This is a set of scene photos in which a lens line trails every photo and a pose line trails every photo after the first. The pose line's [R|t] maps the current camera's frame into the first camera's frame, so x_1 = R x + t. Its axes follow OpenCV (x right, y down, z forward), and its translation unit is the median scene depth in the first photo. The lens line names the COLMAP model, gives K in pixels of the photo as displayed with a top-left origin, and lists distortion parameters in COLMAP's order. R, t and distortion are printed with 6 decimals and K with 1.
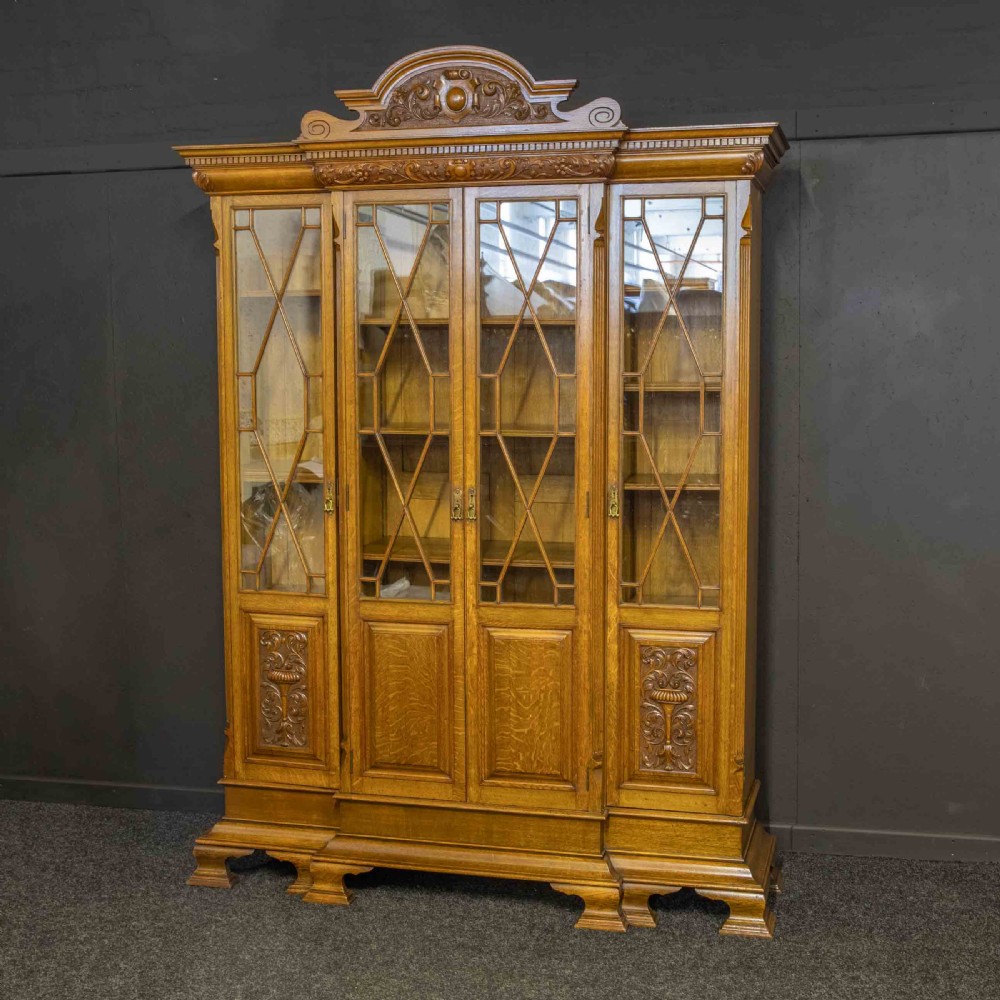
lens RADIAL K [[1458.3, 0, 506.8], [0, 1458.3, 501.8], [0, 0, 1]] dist [0.002228, 0.000000]
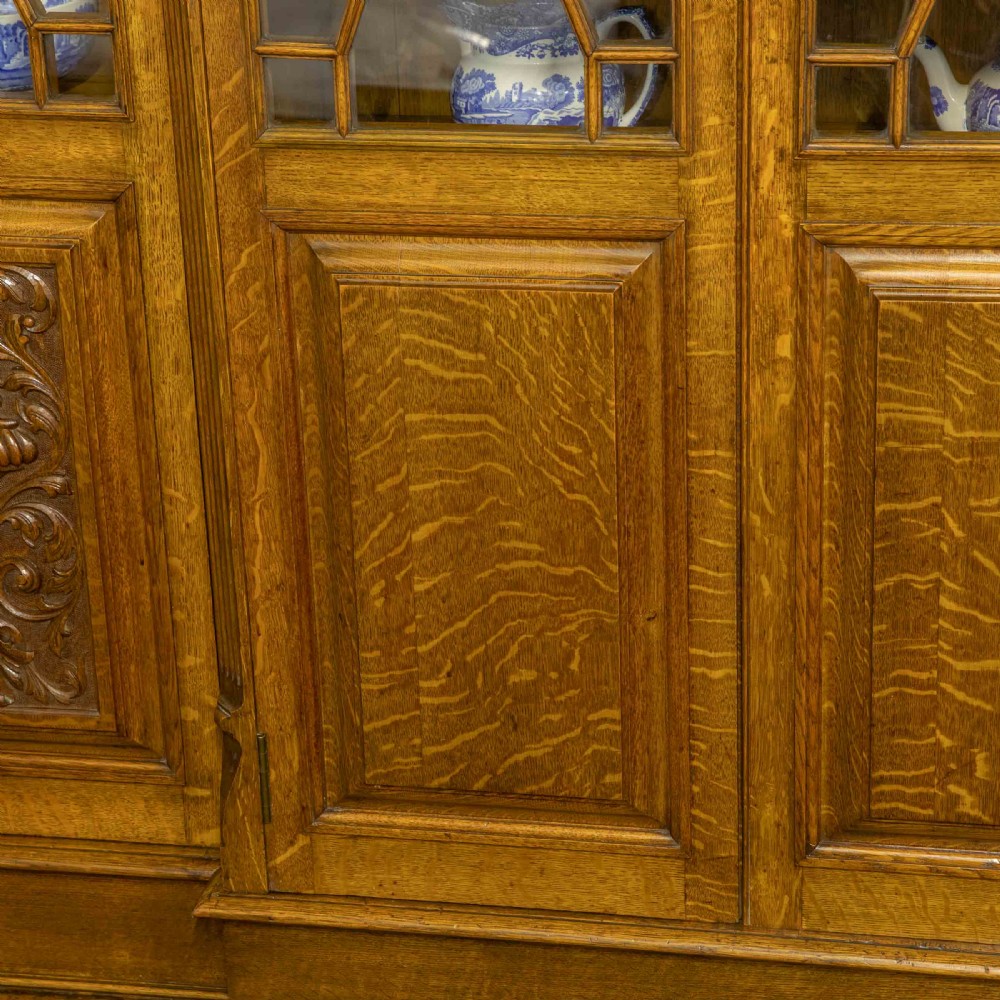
lens RADIAL K [[2788.0, 0, 501.7], [0, 2788.0, 502.4], [0, 0, 1]] dist [0.180241, 0.000000]
pose [[0.997531, -0.051851, 0.047366, -0.090000], [0.035726, 0.955325, 0.293389, -0.006336], [-0.060462, -0.290973, 0.954819, 0.578271]]
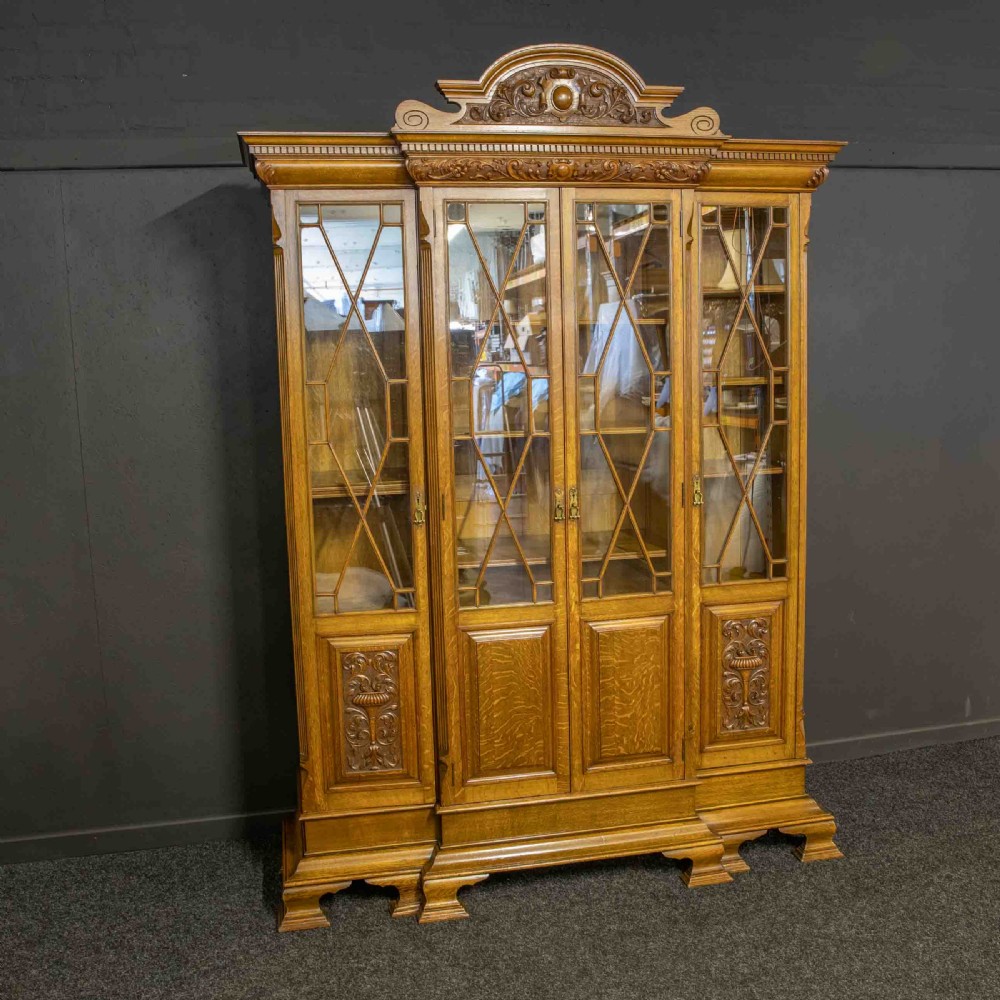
lens RADIAL K [[1055.5, 0, 496.1], [0, 1055.5, 497.7], [0, 0, 1]] dist [-0.071953, 0.000000]
pose [[0.900723, -0.078983, 0.427154, -0.384488], [0.070338, 0.996873, 0.036008, -0.032627], [-0.428662, -0.002388, 0.903462, 0.363068]]
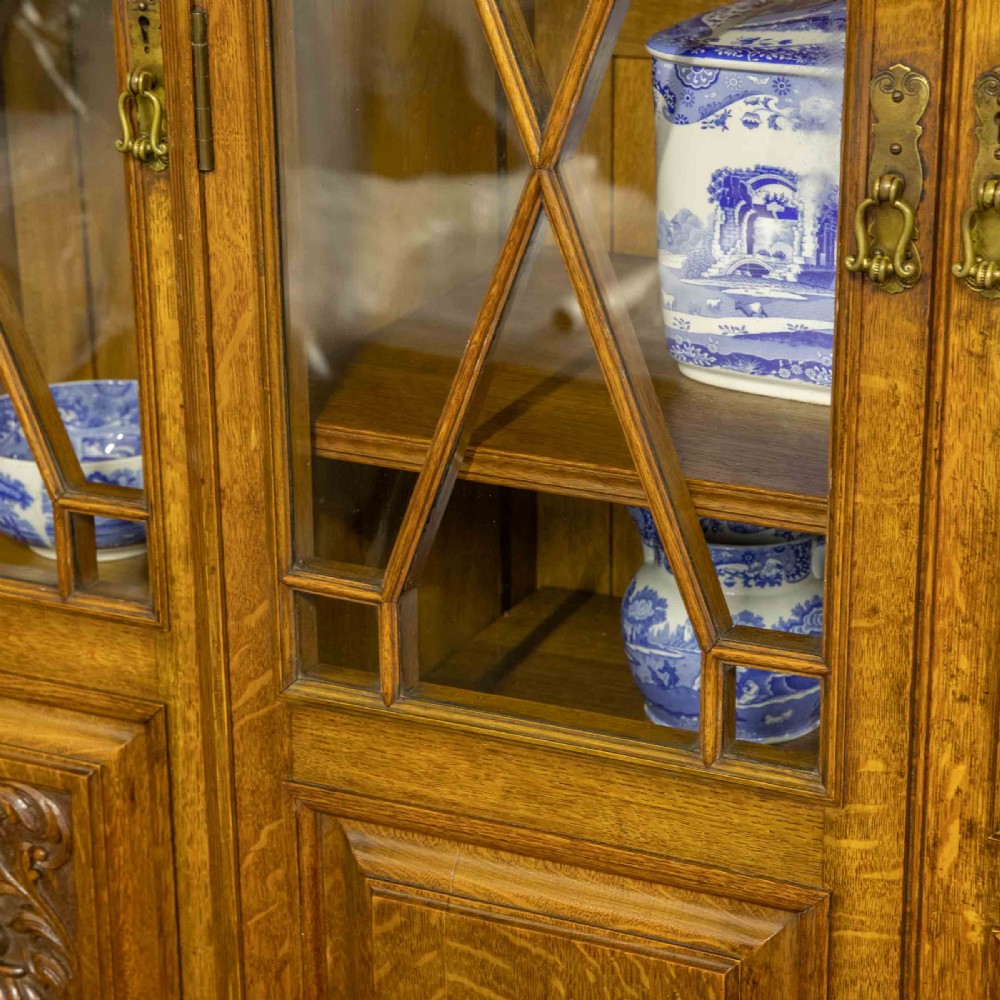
lens RADIAL K [[2505.8, 0, 502.0], [0, 2505.8, 492.4], [0, 0, 1]] dist [0.122447, 0.000000]
pose [[0.981115, 0.055439, -0.185308, -0.024113], [-0.012213, 0.973889, 0.226696, -0.023595], [0.193037, -0.220152, 0.956175, 0.749940]]
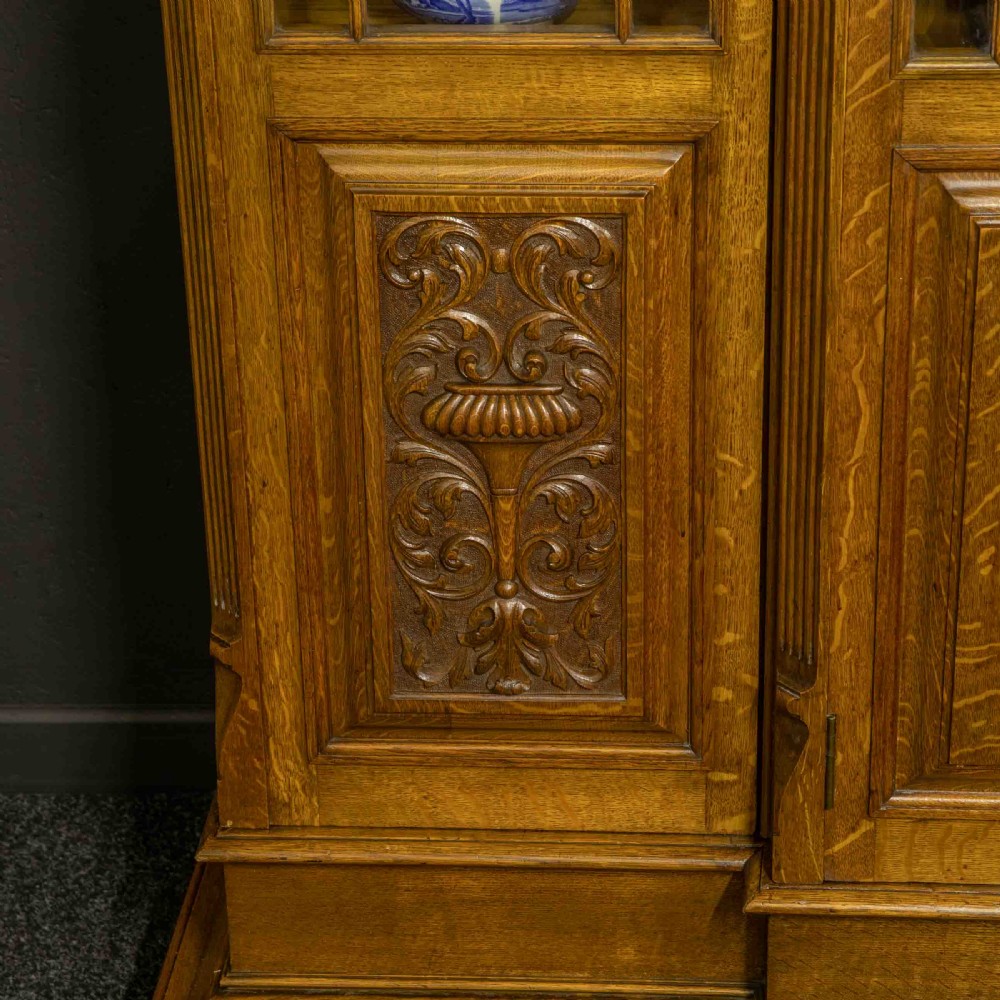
lens RADIAL K [[2788.0, 0, 533.4], [0, 2788.0, 508.9], [0, 0, 1]] dist [0.180241, 0.000000]
pose [[0.983100, -0.092061, 0.158240, -0.228859], [0.034534, 0.942101, 0.333545, -0.009795], [-0.179785, -0.322444, 0.929359, 0.635437]]
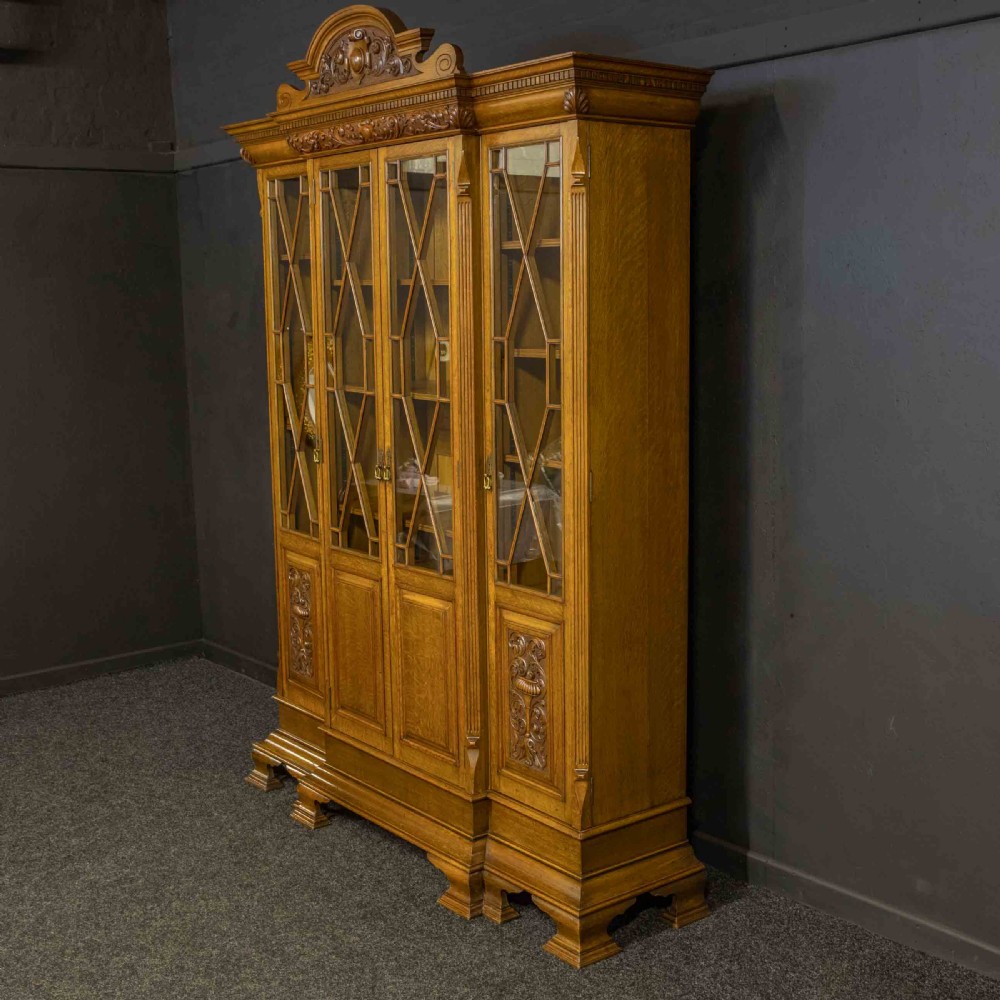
lens RADIAL K [[1377.0, 0, 514.3], [0, 1377.0, 497.7], [0, 0, 1]] dist [-0.019854, 0.000000]
pose [[0.797095, 0.084638, -0.597893, 0.614366], [-0.053787, 0.996144, 0.069308, -0.046649], [0.601454, -0.023086, 0.798574, 0.294529]]
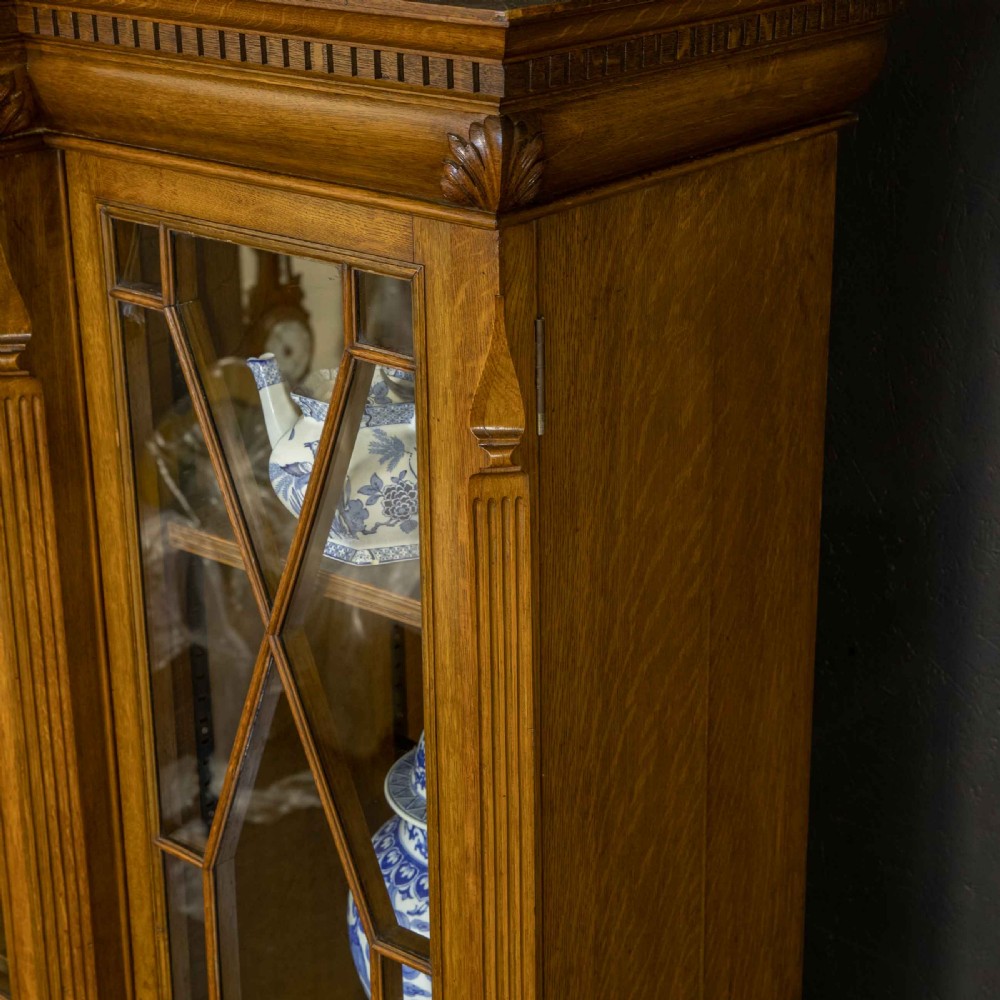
lens RADIAL K [[2111.3, 0, 502.6], [0, 2111.3, 494.7], [0, 0, 1]] dist [0.023372, 0.000000]
pose [[0.912334, 0.136382, -0.386066, 0.275364], [-0.033650, 0.964681, 0.261264, -0.249117], [0.408062, -0.225369, 0.884700, 0.680021]]
